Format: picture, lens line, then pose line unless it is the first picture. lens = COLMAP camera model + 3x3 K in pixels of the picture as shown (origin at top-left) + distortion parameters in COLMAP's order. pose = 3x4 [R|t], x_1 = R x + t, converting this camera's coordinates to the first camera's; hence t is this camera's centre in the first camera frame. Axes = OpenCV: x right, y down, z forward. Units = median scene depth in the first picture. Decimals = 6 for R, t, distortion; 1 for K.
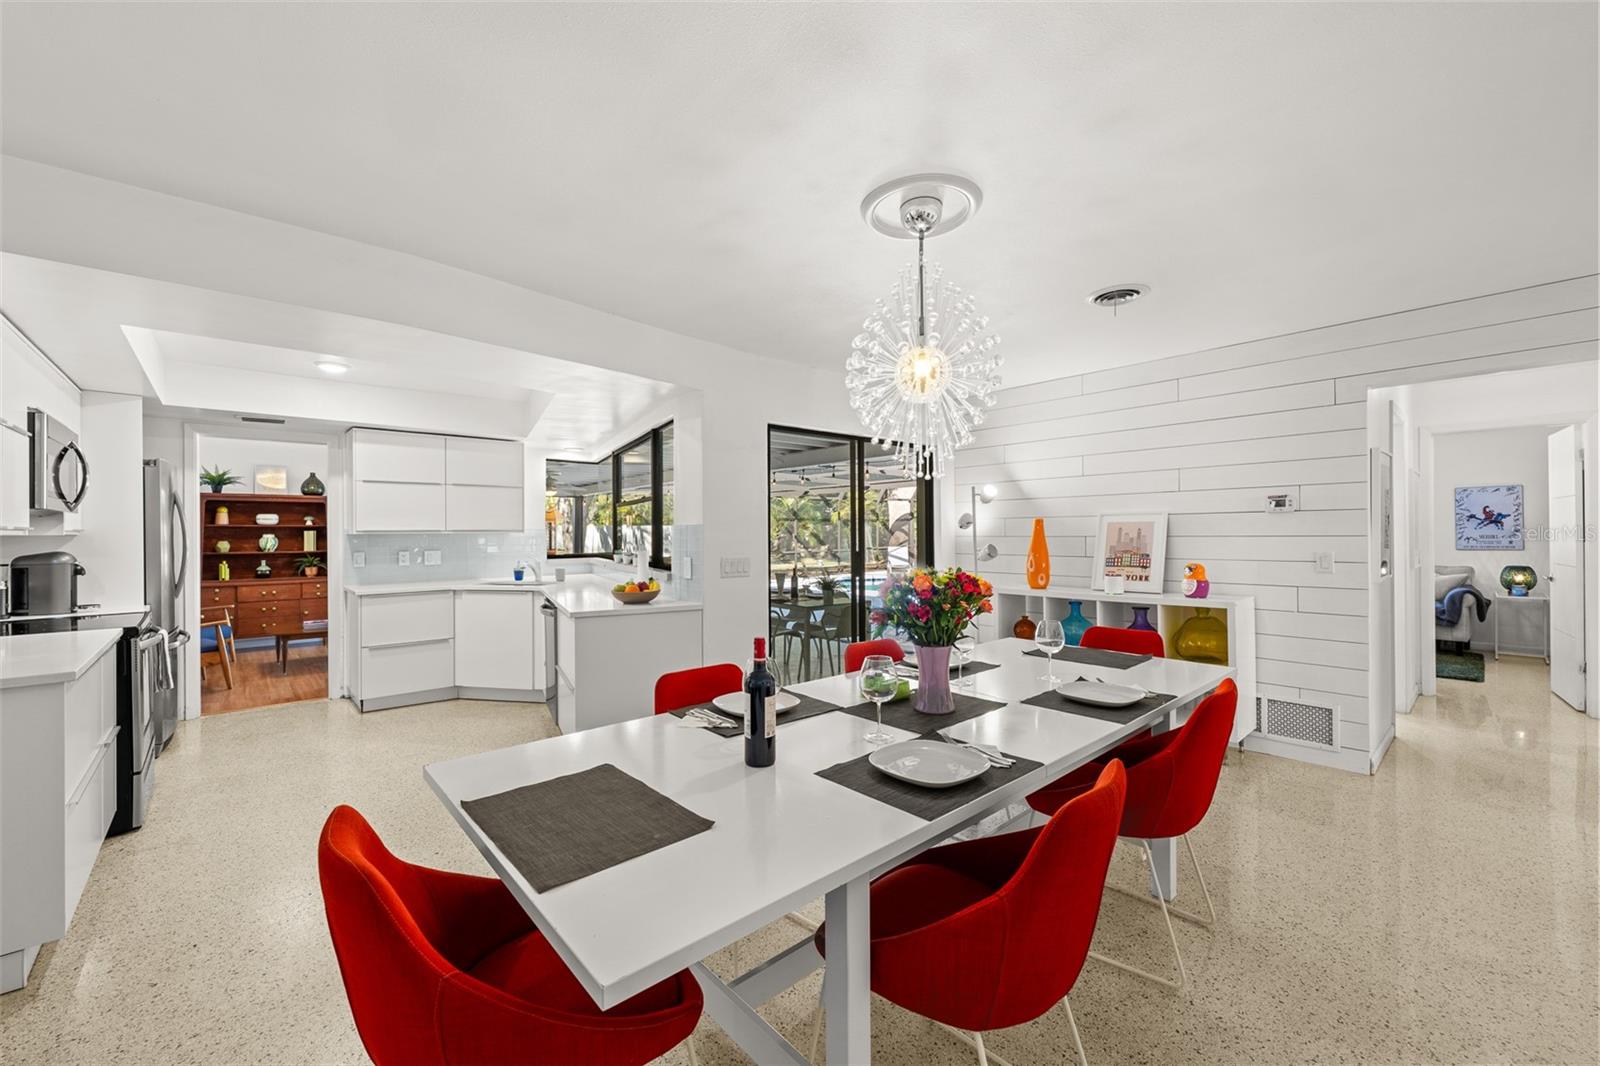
lens RADIAL K [[639.1, 0, 808.2], [0, 639.1, 531.9], [0, 0, 1]] dist [-0.001273, -0.000293]
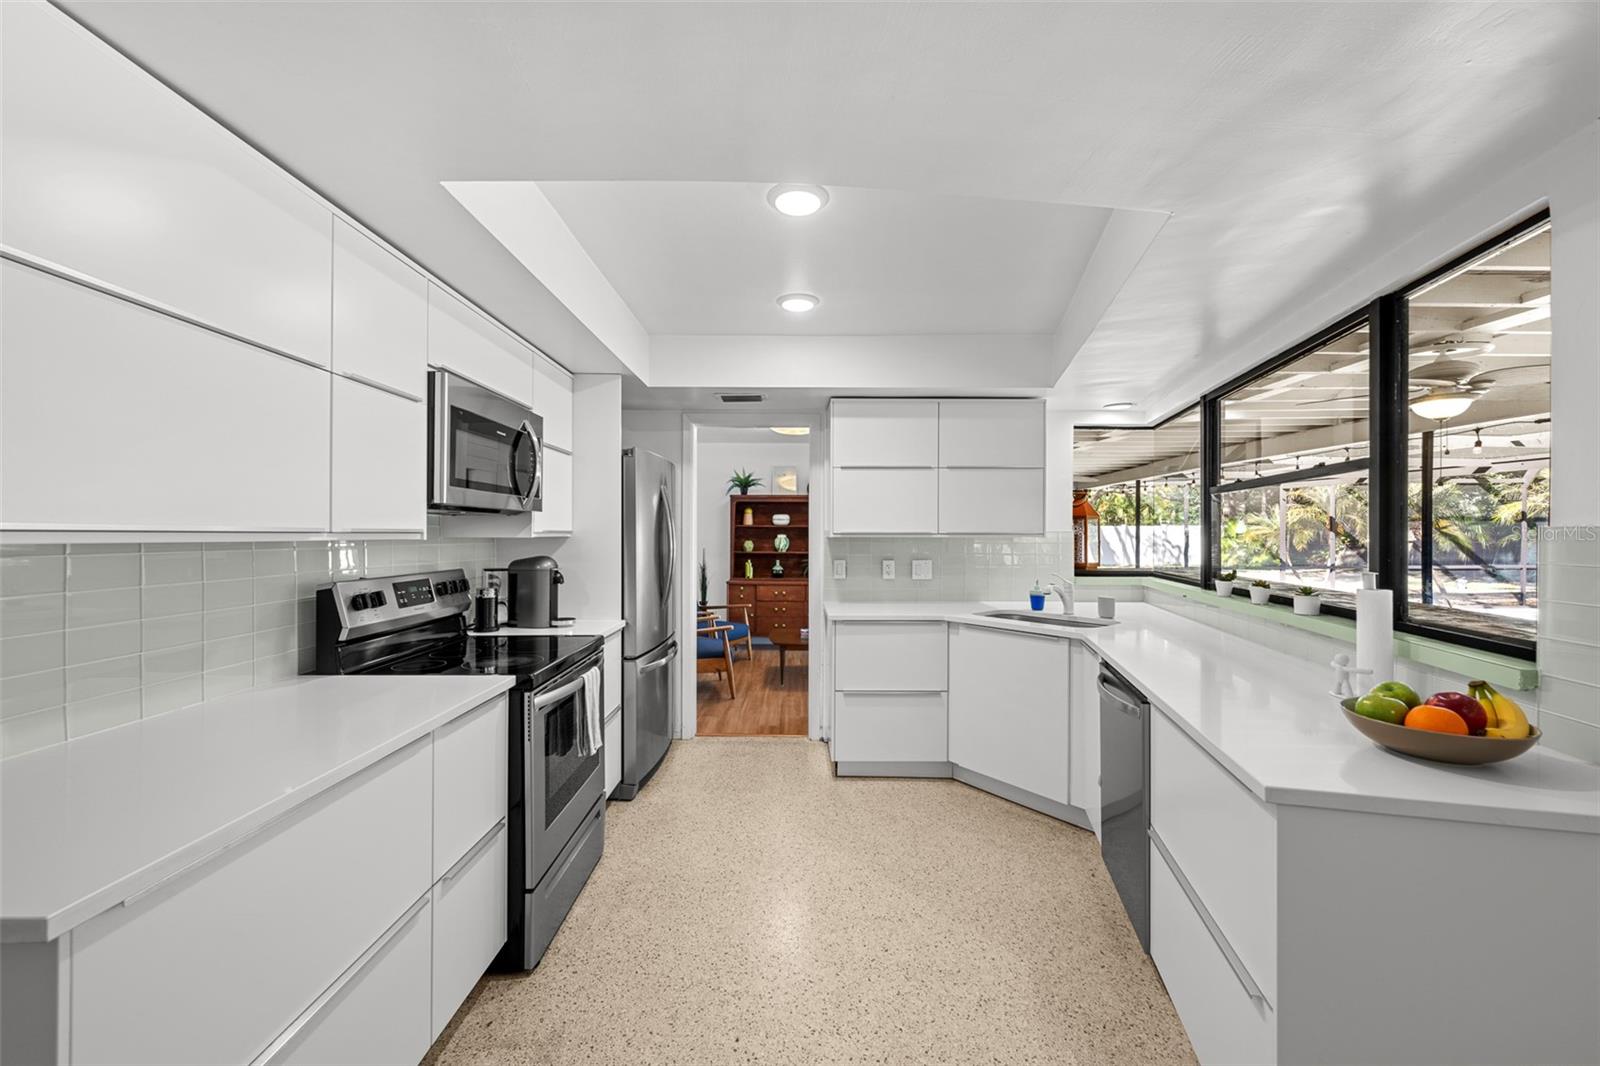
lens RADIAL K [[639.1, 0, 795.2], [0, 639.1, 534.3], [0, 0, 1]] dist [-0.001273, -0.000293]
pose [[0.740732, 0.009129, -0.671738, -0.210682], [-0.006613, 0.999958, 0.006297, -0.004414], [0.671768, -0.000222, 0.740762, 0.371809]]
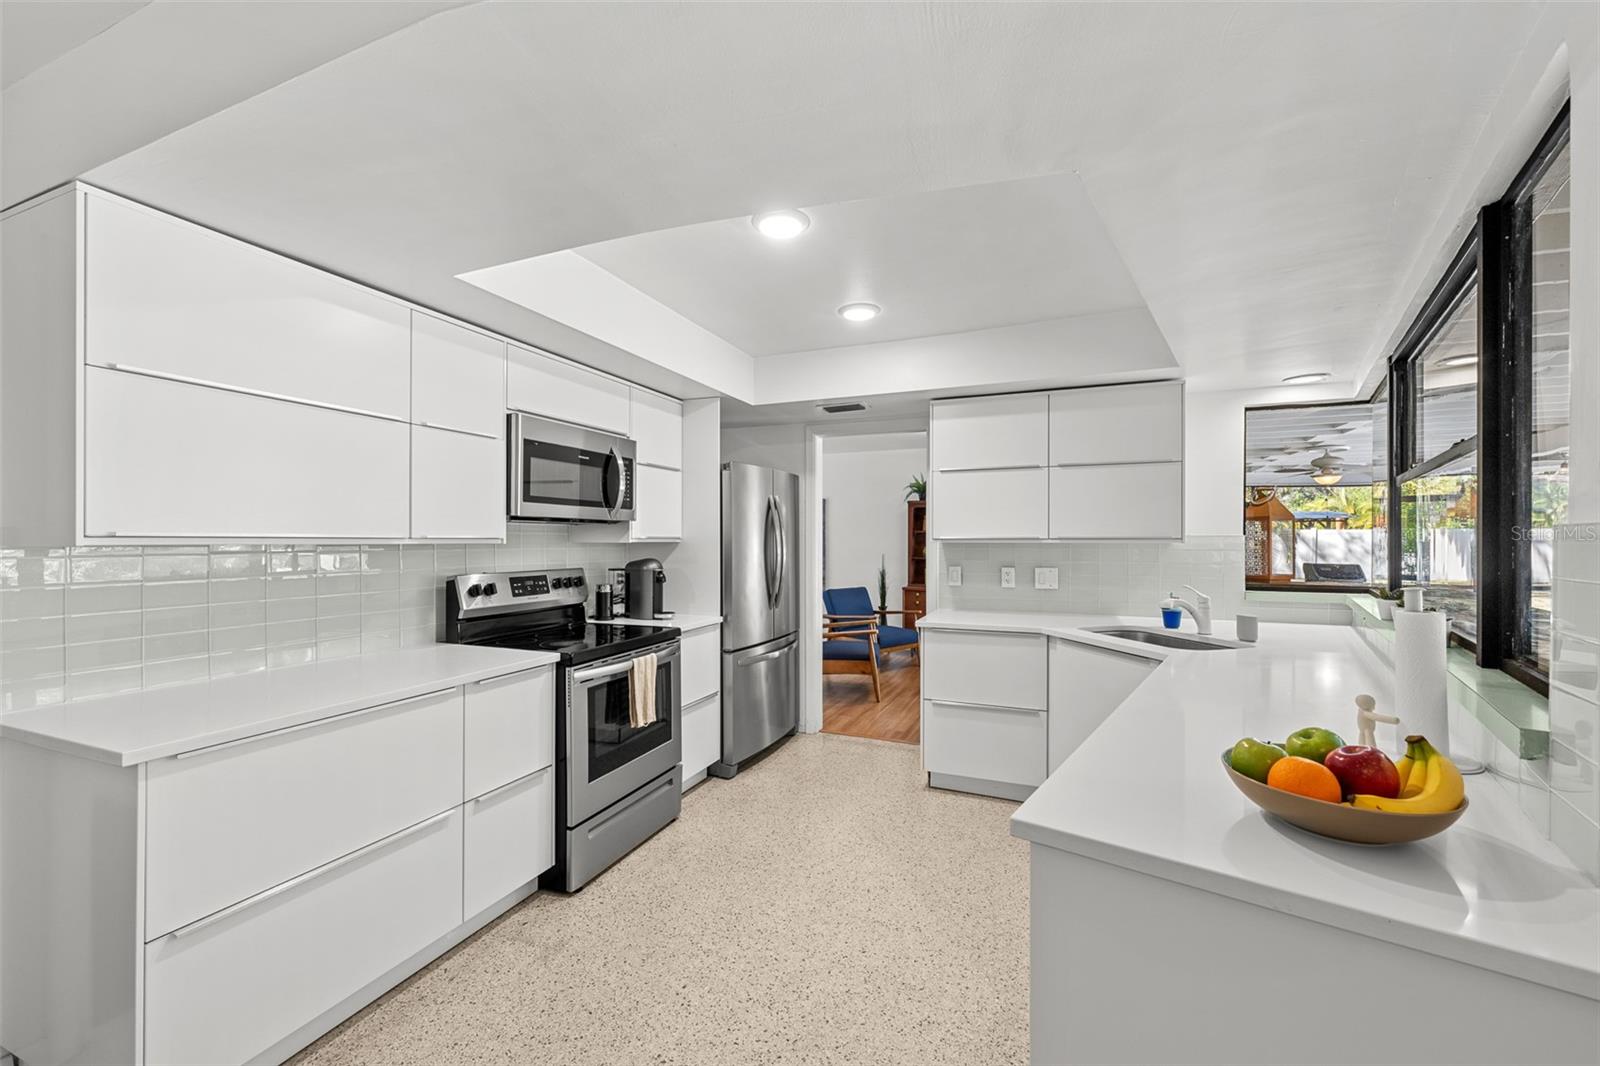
lens RADIAL K [[639.1, 0, 793.0], [0, 639.1, 541.6], [0, 0, 1]] dist [-0.001273, -0.000293]
pose [[0.420641, 0.009172, -0.907181, -0.092176], [-0.002154, 0.999956, 0.009111, -0.004079], [0.907225, -0.001878, 0.420642, 0.494983]]
